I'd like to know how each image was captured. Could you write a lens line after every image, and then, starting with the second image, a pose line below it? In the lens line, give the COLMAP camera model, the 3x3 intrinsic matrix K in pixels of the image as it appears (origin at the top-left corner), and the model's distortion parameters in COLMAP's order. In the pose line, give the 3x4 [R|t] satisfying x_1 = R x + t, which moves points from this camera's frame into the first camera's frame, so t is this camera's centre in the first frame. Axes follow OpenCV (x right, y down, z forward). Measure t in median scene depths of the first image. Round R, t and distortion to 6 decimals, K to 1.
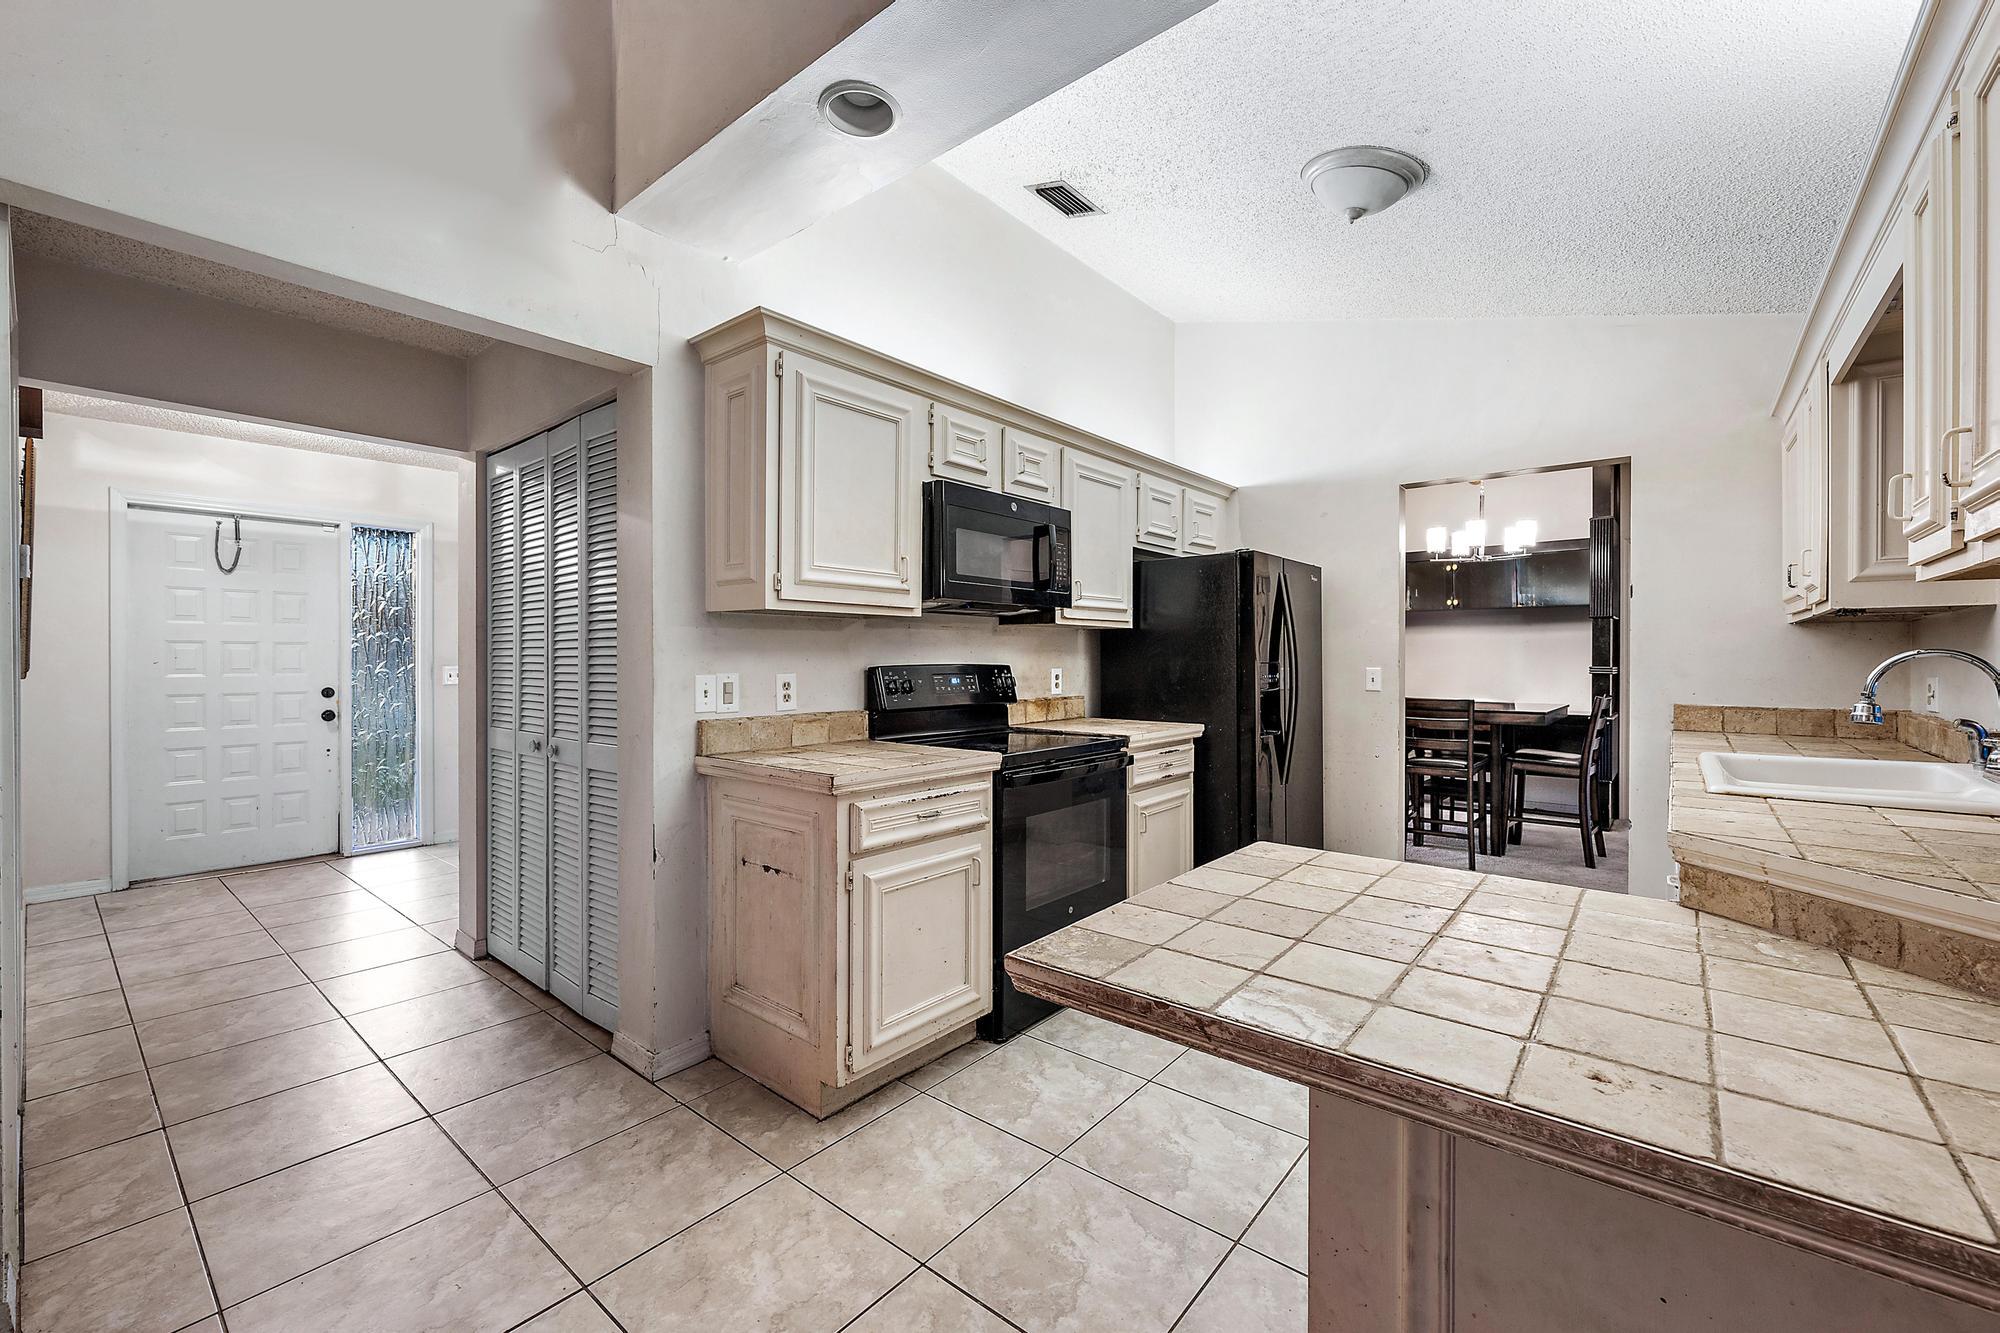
lens RADIAL K [[827.9, 0, 1015.8], [0, 827.9, 666.1], [0, 0, 1]] dist [0.000095, -0.001034]
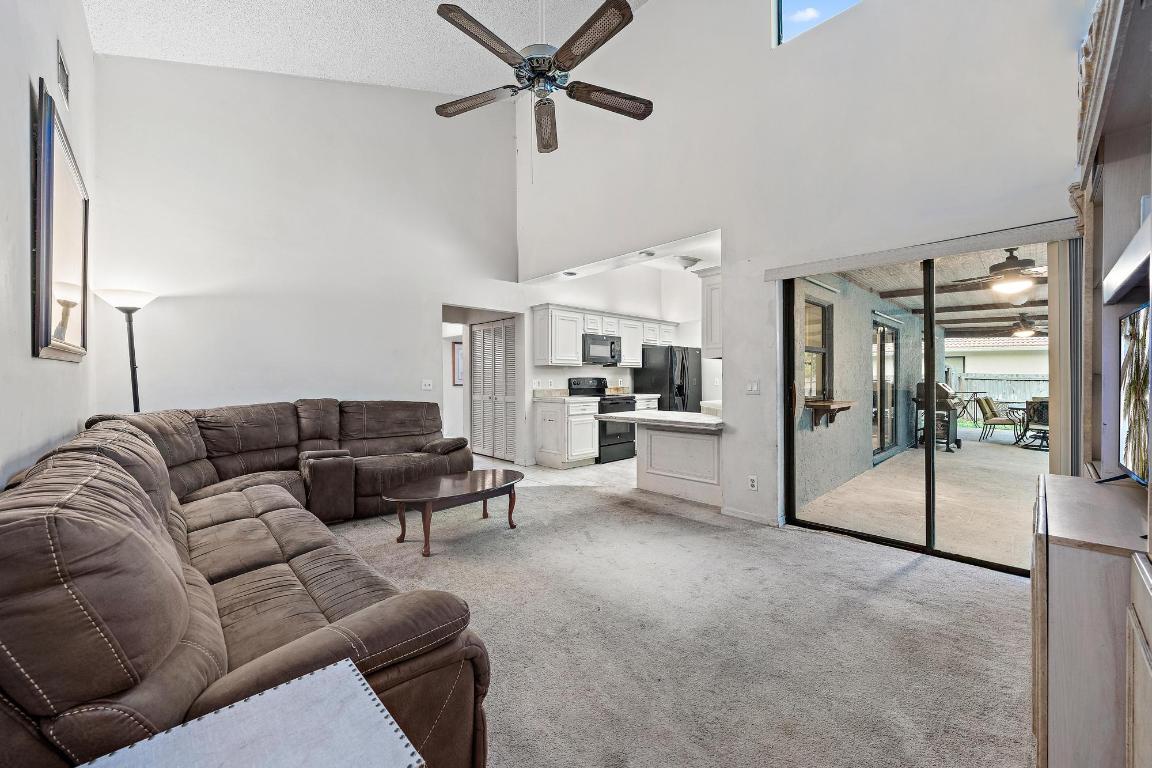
lens RADIAL K [[444.0, 0, 577.1], [0, 444.0, 381.4], [0, 0, 1]] dist [-0.004106, 0.000573]
pose [[0.992128, -0.005678, -0.125103, 0.125069], [0.005099, 0.999975, -0.004944, 0.026519], [0.125128, 0.004268, 0.992131, -1.088950]]
